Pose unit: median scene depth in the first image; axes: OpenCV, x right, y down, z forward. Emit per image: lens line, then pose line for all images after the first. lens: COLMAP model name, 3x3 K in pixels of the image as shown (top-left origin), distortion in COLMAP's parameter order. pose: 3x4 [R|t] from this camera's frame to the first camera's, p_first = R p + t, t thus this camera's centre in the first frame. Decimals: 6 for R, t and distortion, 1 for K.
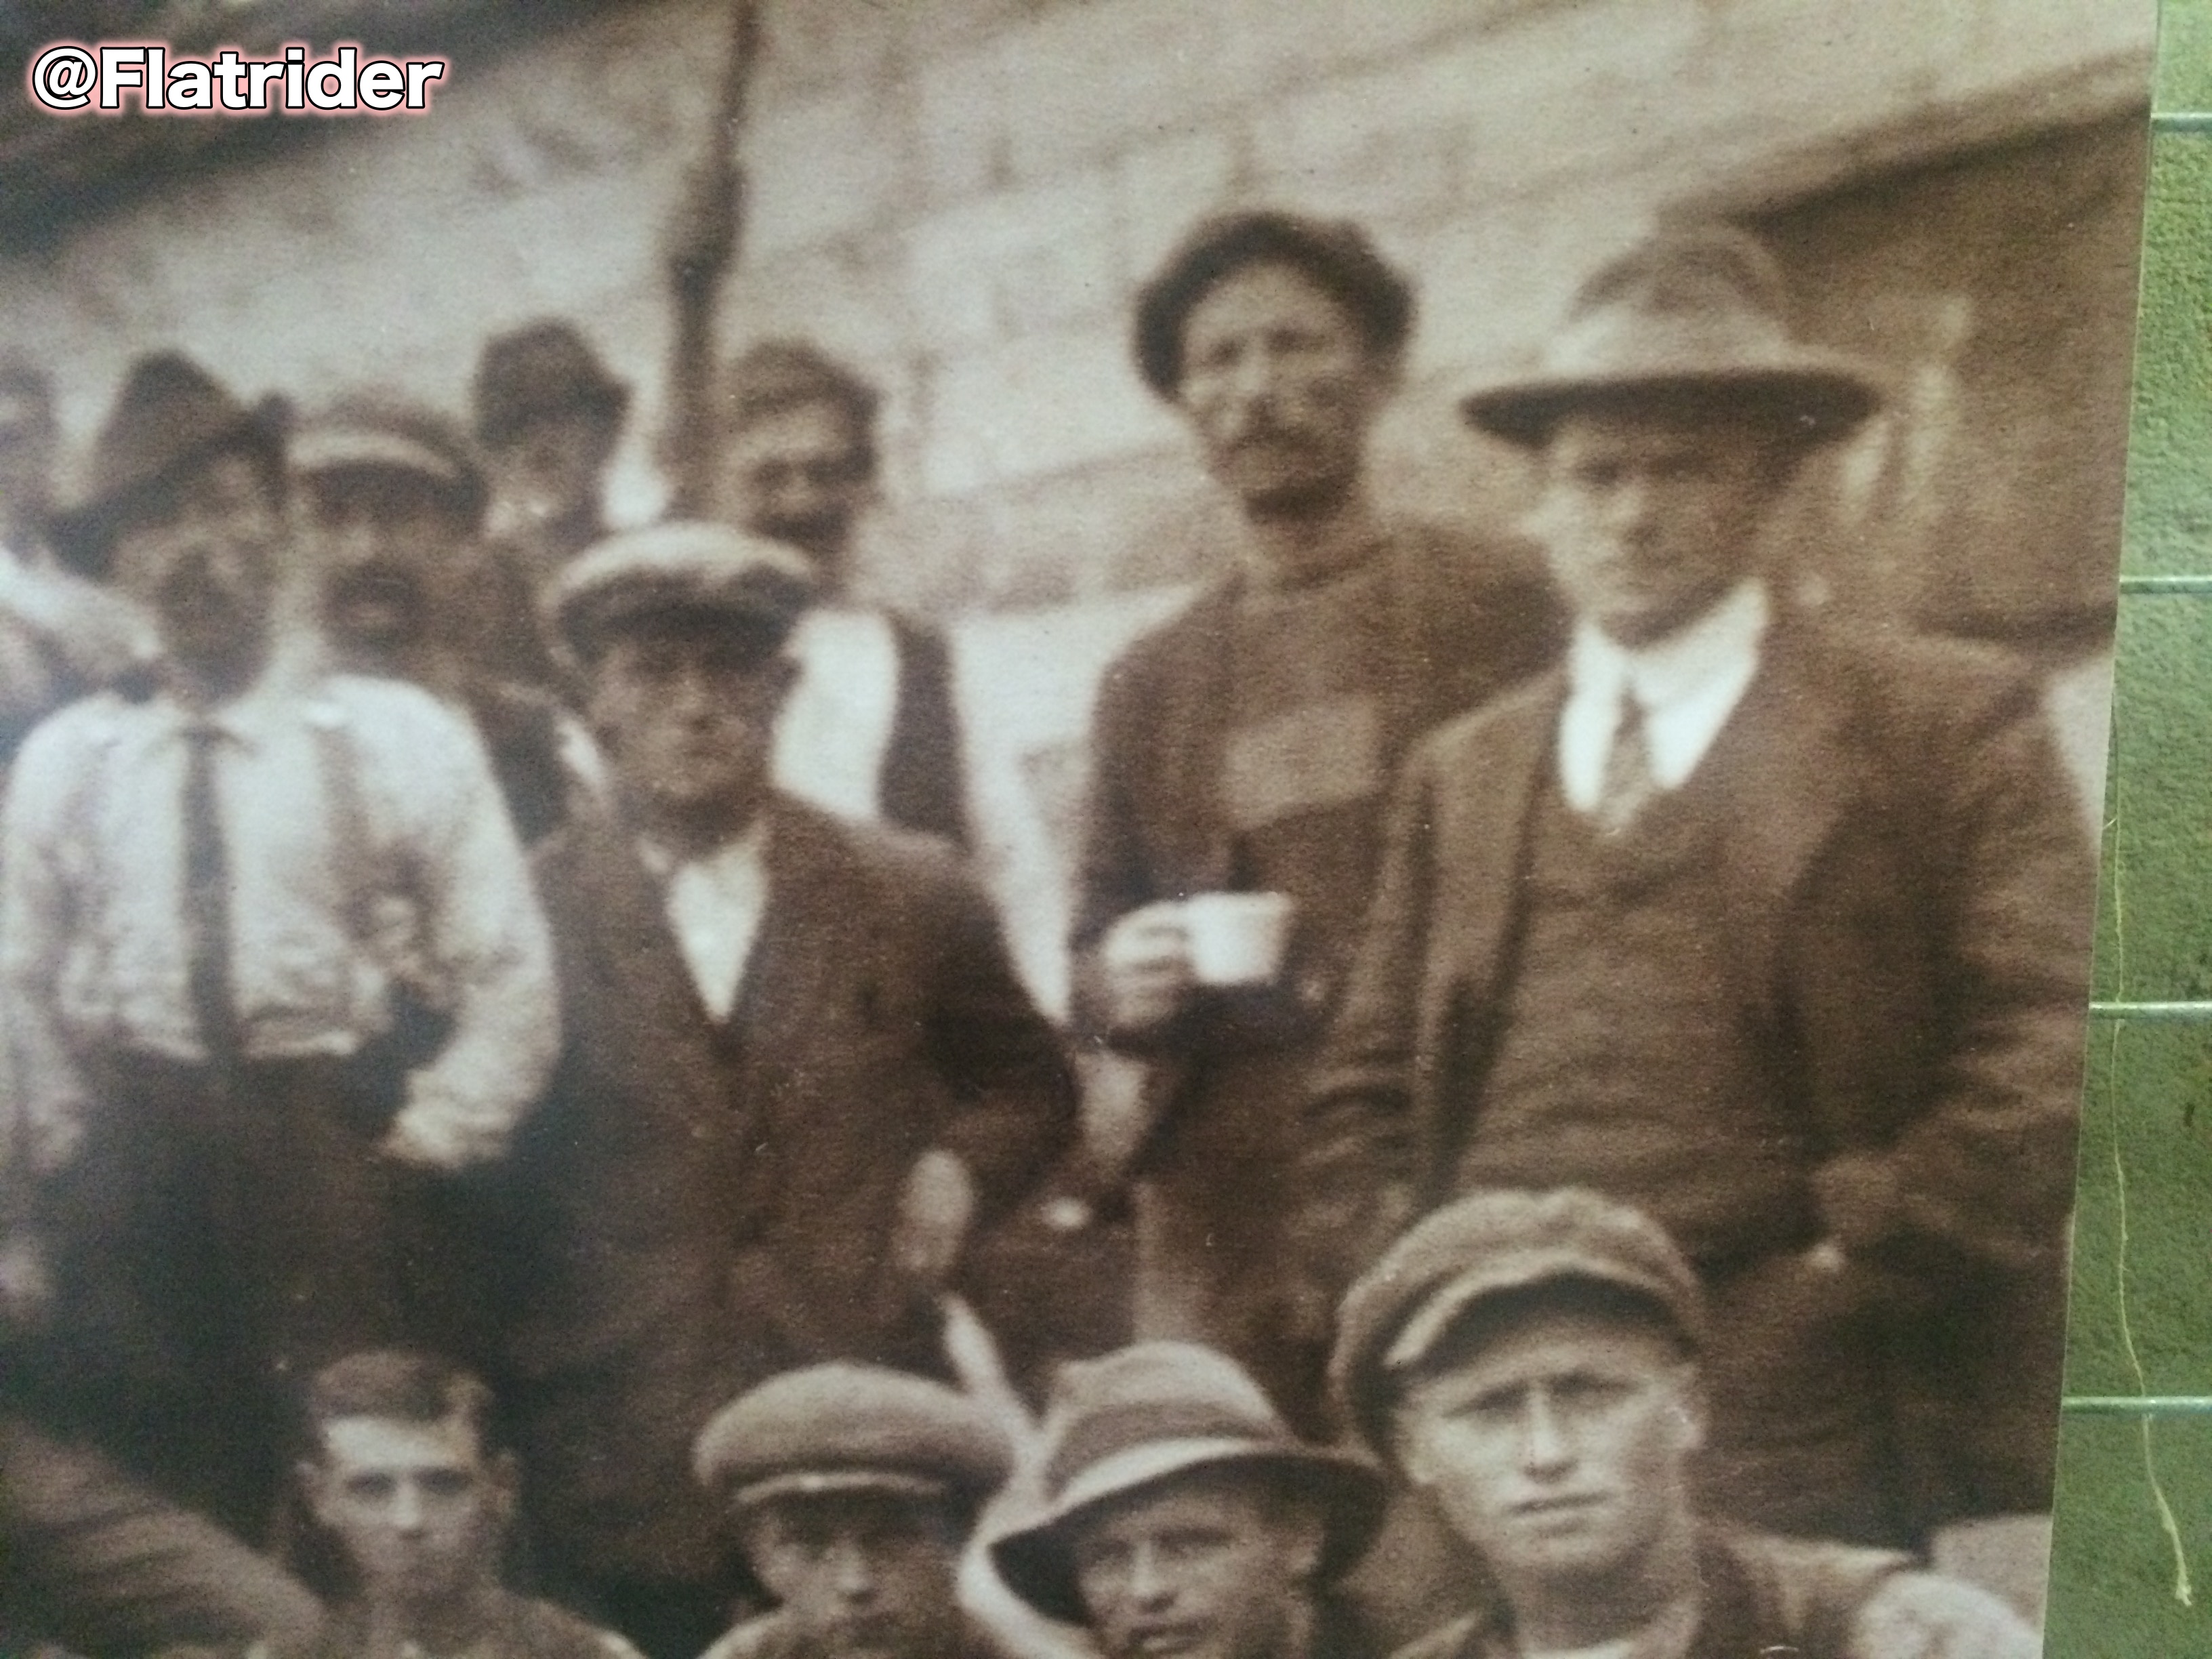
lens RADIAL K [[1895.3, 0, 1116.8], [0, 1895.3, 826.2], [0, 0, 1]] dist [0.076883, -0.116216]
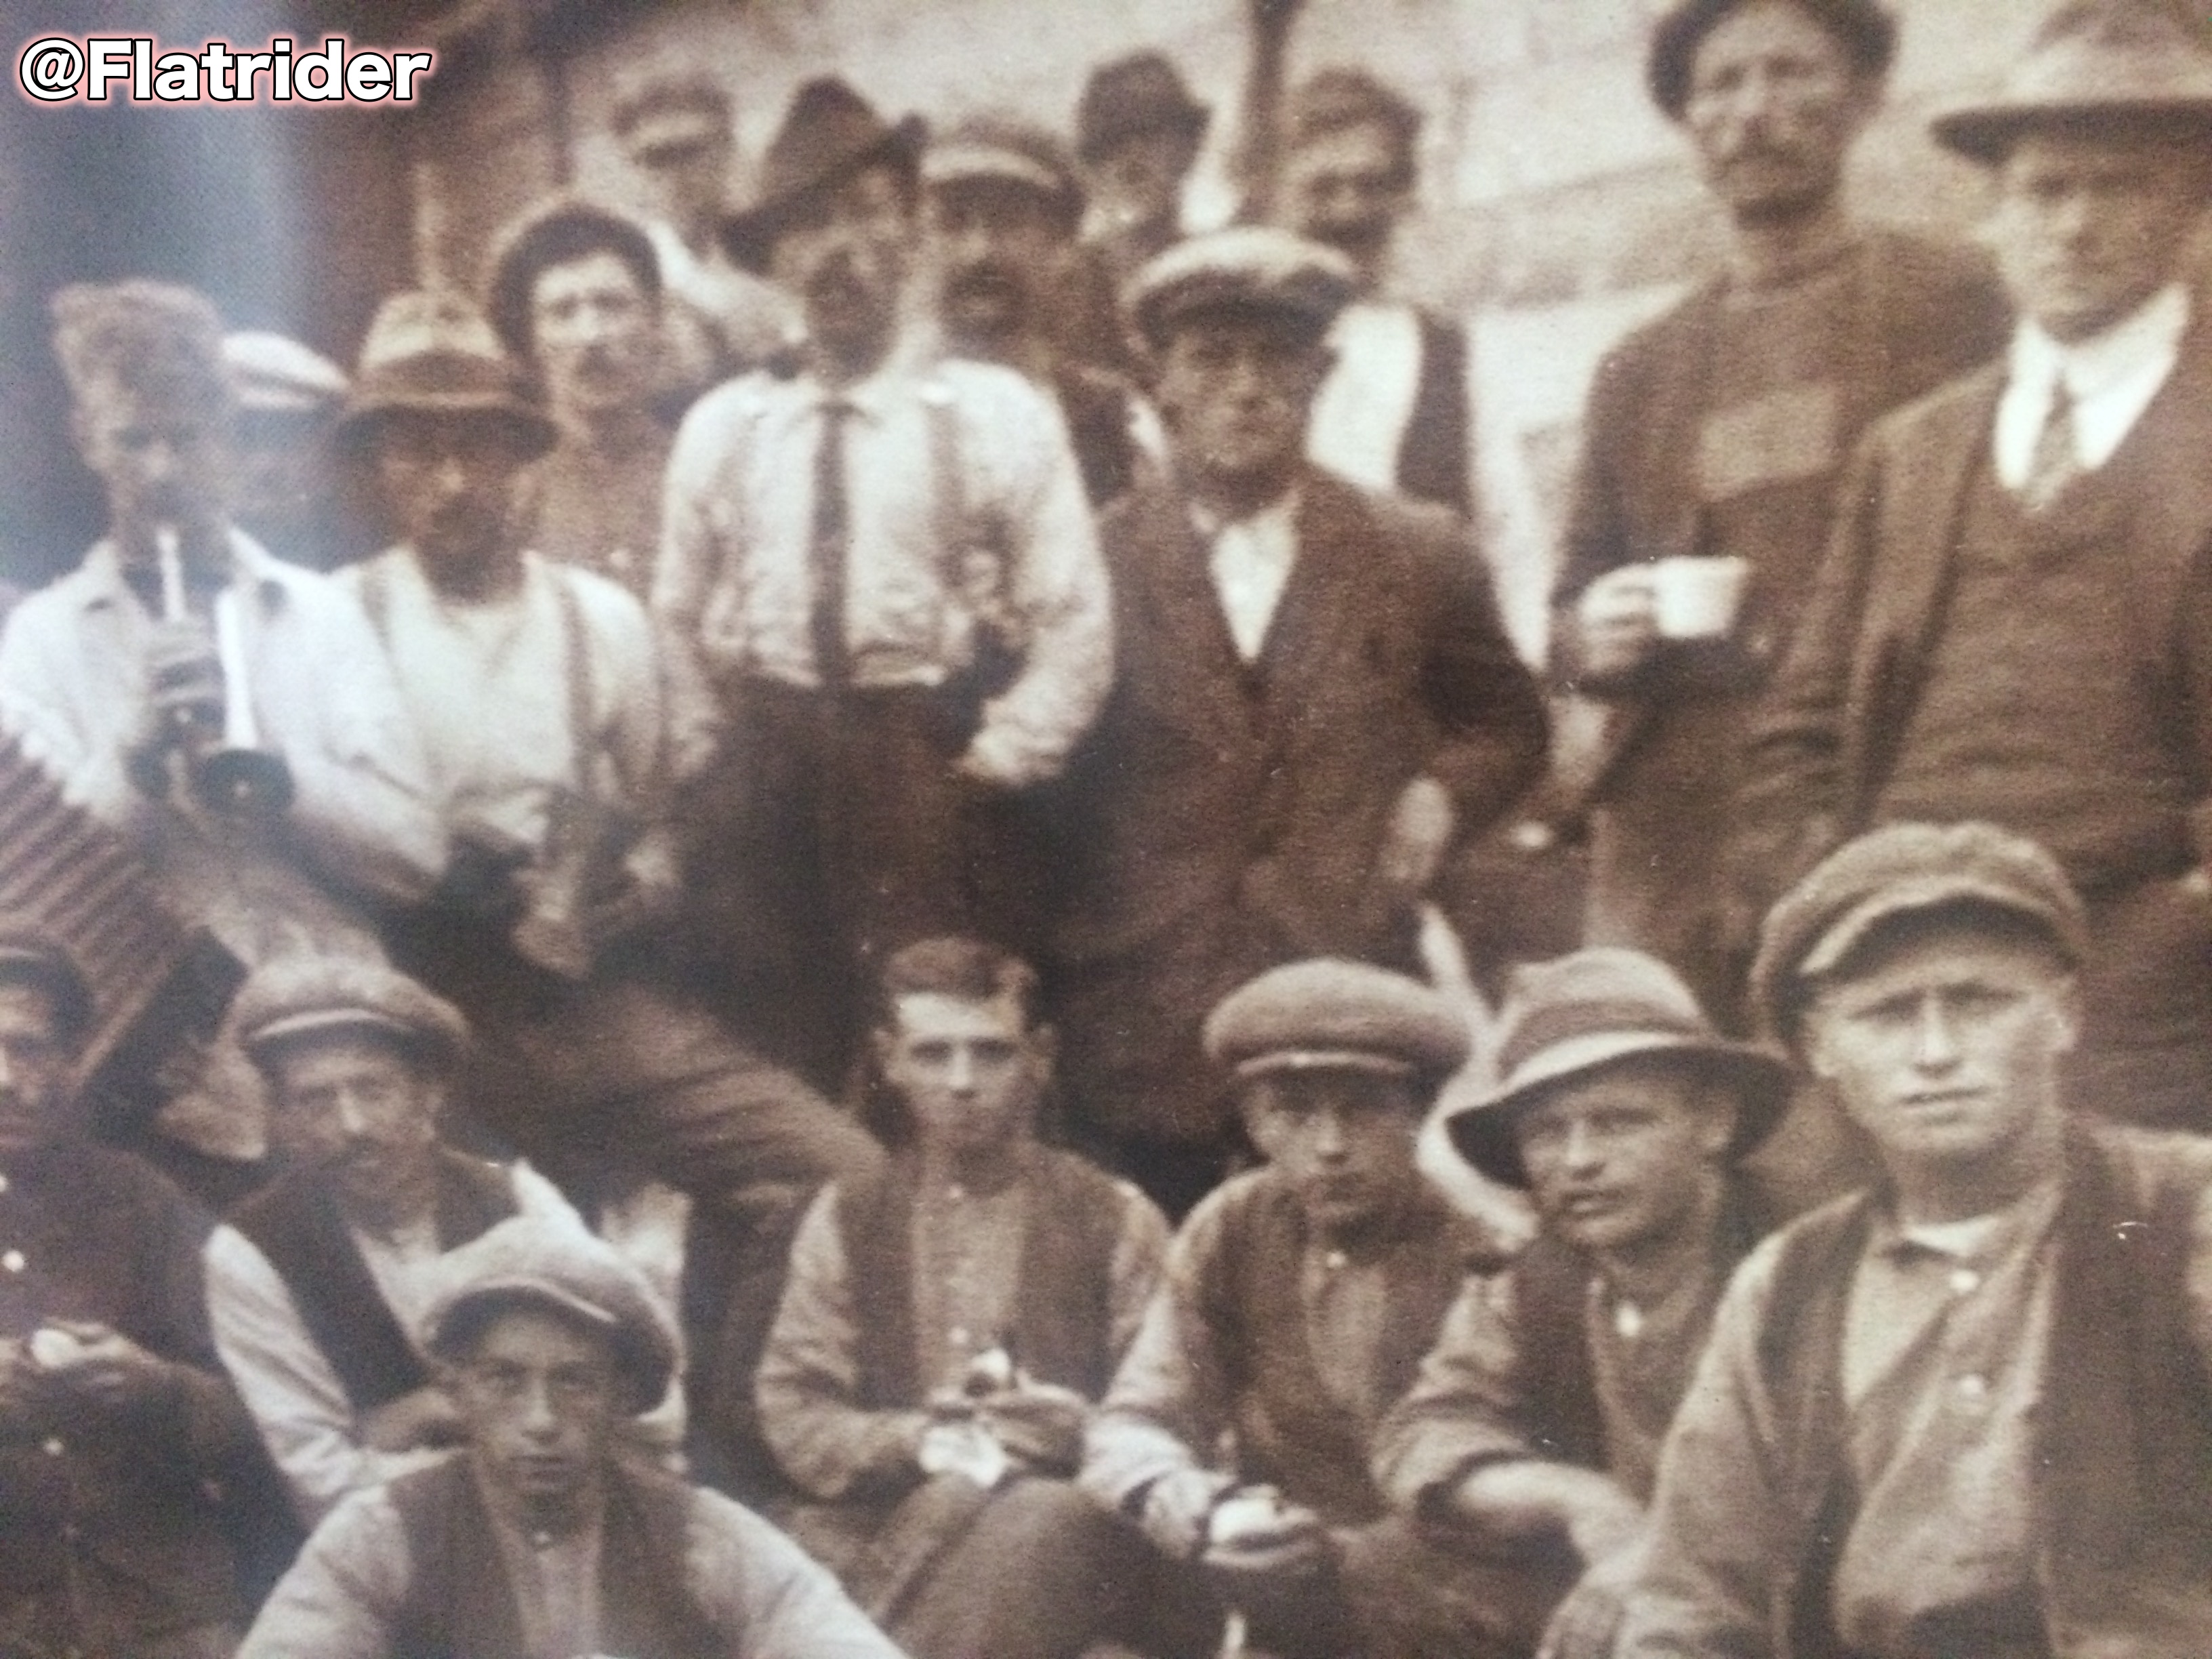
lens RADIAL K [[1895.3, 0, 1104.7], [0, 1895.3, 829.4], [0, 0, 1]] dist [0.076883, -0.116216]
pose [[0.998599, 0.025507, -0.046369, -0.245280], [-0.023470, 0.998758, 0.043941, 0.159895], [0.047432, -0.042791, 0.997957, -0.199142]]
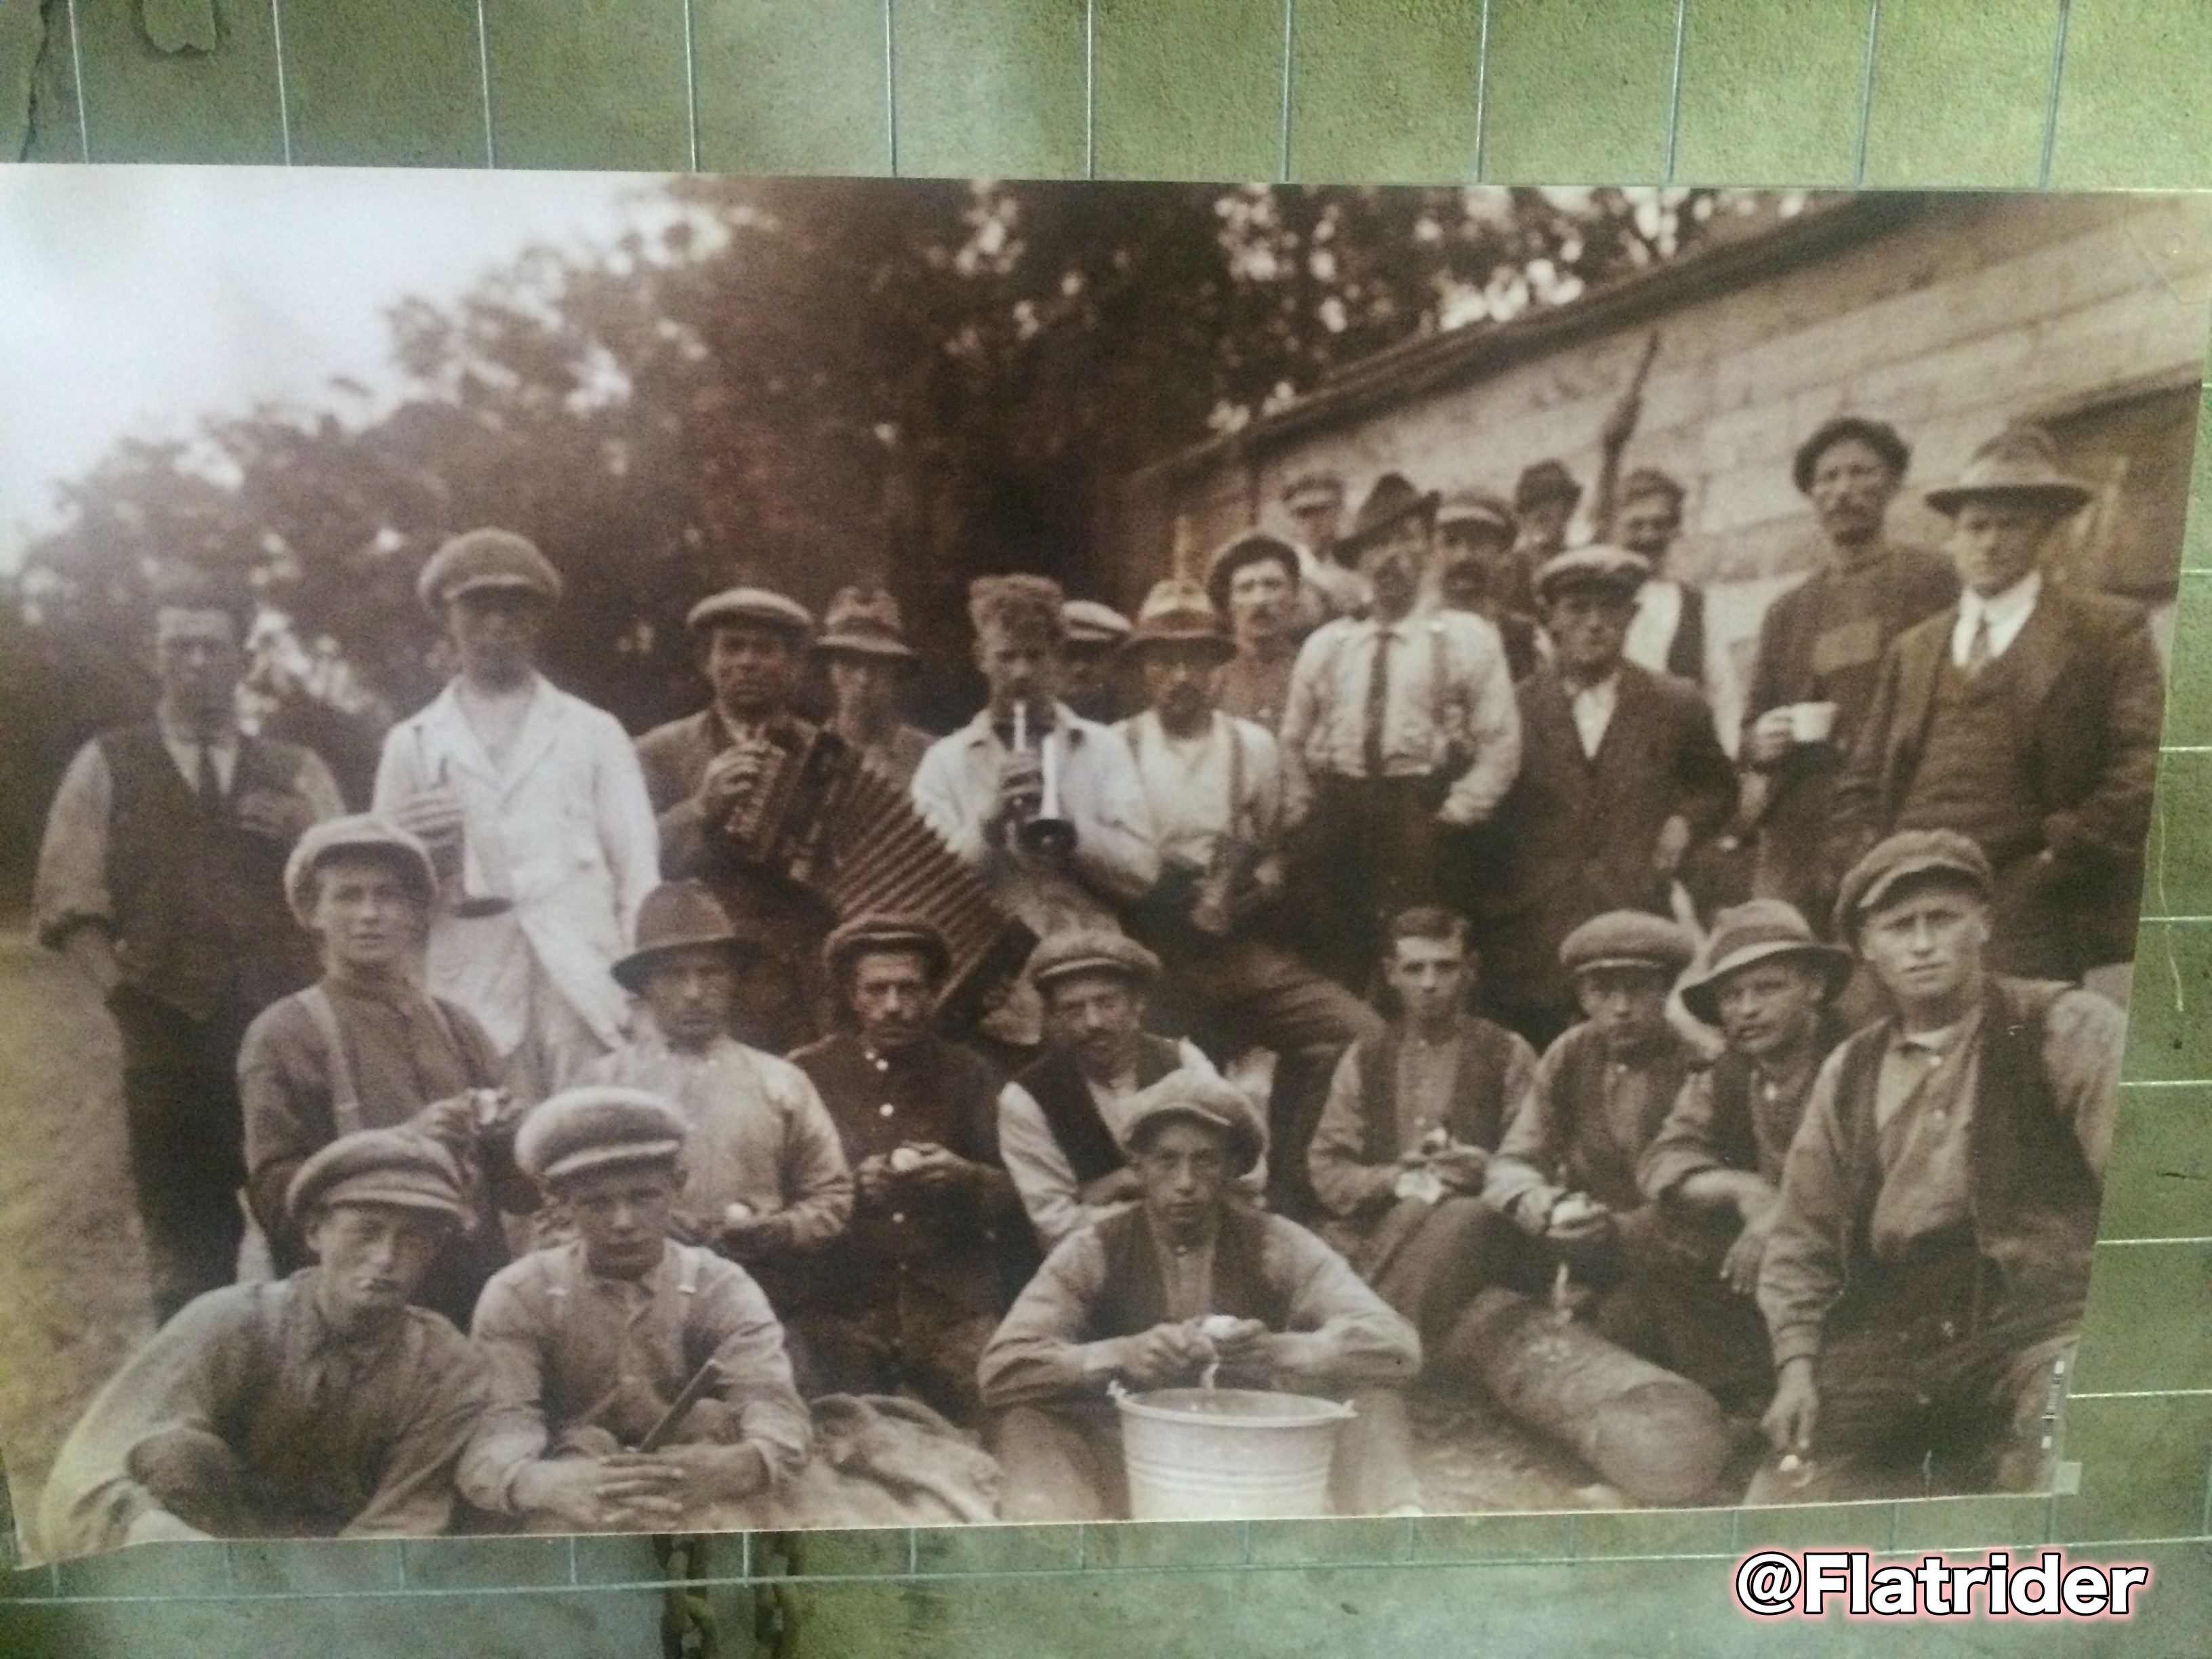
lens RADIAL K [[1895.3, 0, 1113.4], [0, 1895.3, 830.6], [0, 0, 1]] dist [0.076883, -0.116216]
pose [[0.995905, -0.007118, 0.090129, -1.015140], [0.001927, 0.998341, 0.057547, 0.055920], [-0.090390, -0.057138, 0.994266, -1.281549]]
